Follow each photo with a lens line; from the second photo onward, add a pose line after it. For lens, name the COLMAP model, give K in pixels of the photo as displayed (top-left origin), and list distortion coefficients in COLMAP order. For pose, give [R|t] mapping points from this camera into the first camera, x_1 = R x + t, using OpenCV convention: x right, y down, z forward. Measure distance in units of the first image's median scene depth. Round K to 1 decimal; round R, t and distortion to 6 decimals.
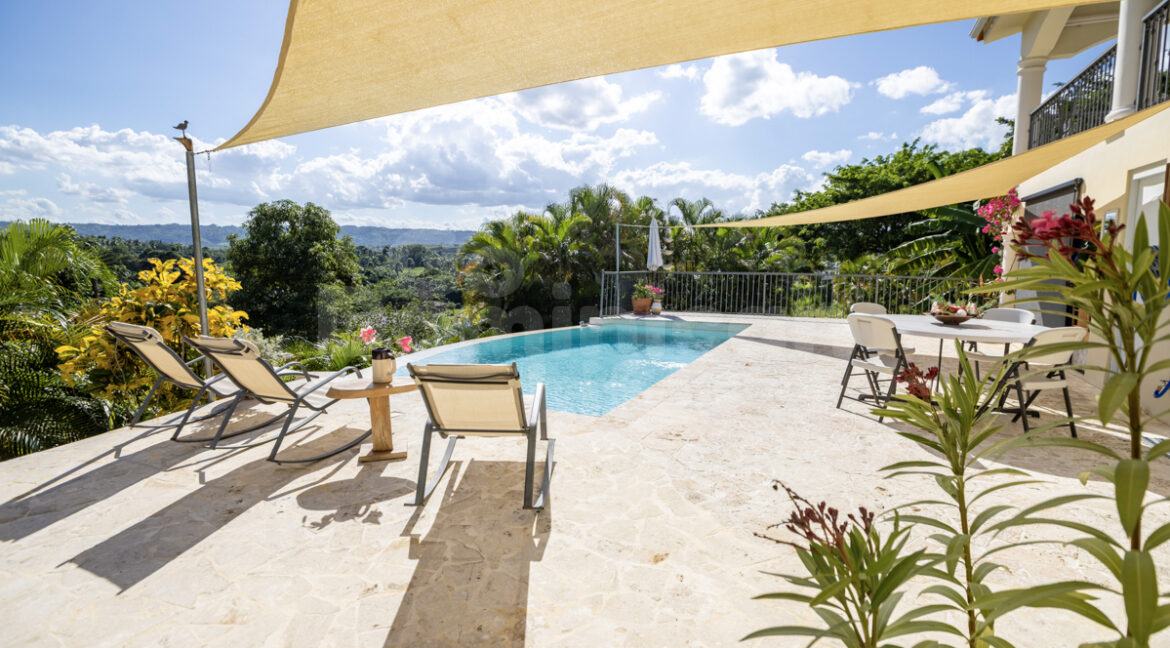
lens RADIAL K [[544.9, 0, 590.0], [0, 544.9, 325.8], [0, 0, 1]] dist [-0.049787, 0.010143]
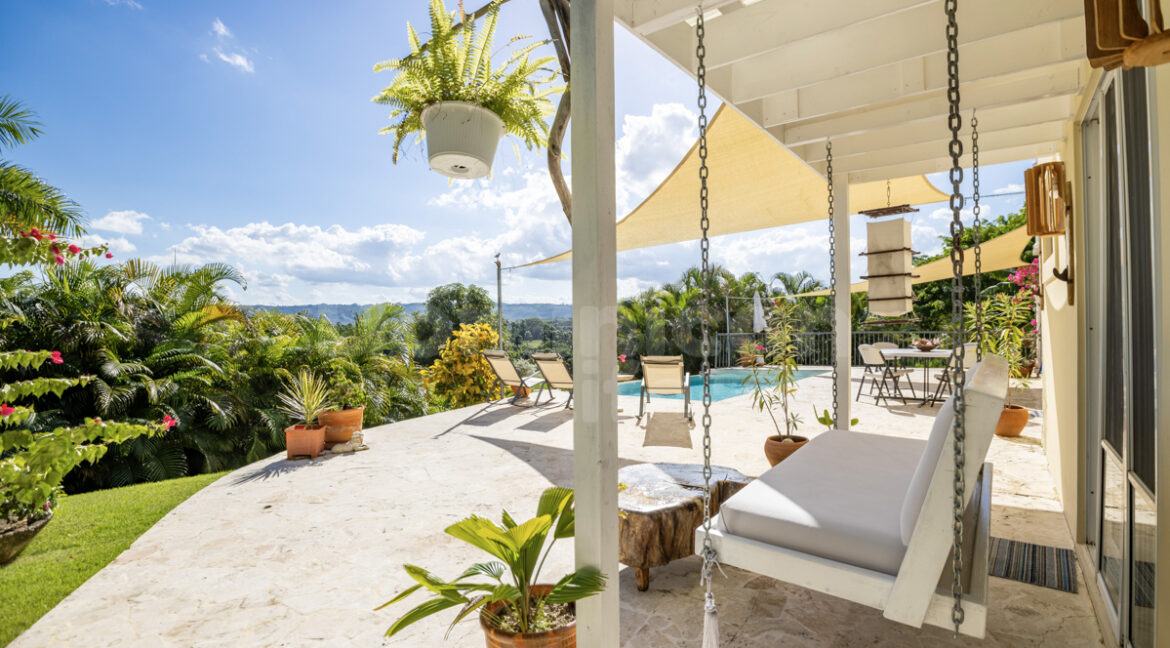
lens RADIAL K [[544.9, 0, 590.0], [0, 544.9, 325.8], [0, 0, 1]] dist [-0.049787, 0.010143]
pose [[0.979284, -0.019527, -0.201546, -0.005987], [-0.006849, 0.991576, -0.129348, 0.033235], [0.202374, 0.128049, 0.970901, -0.202172]]
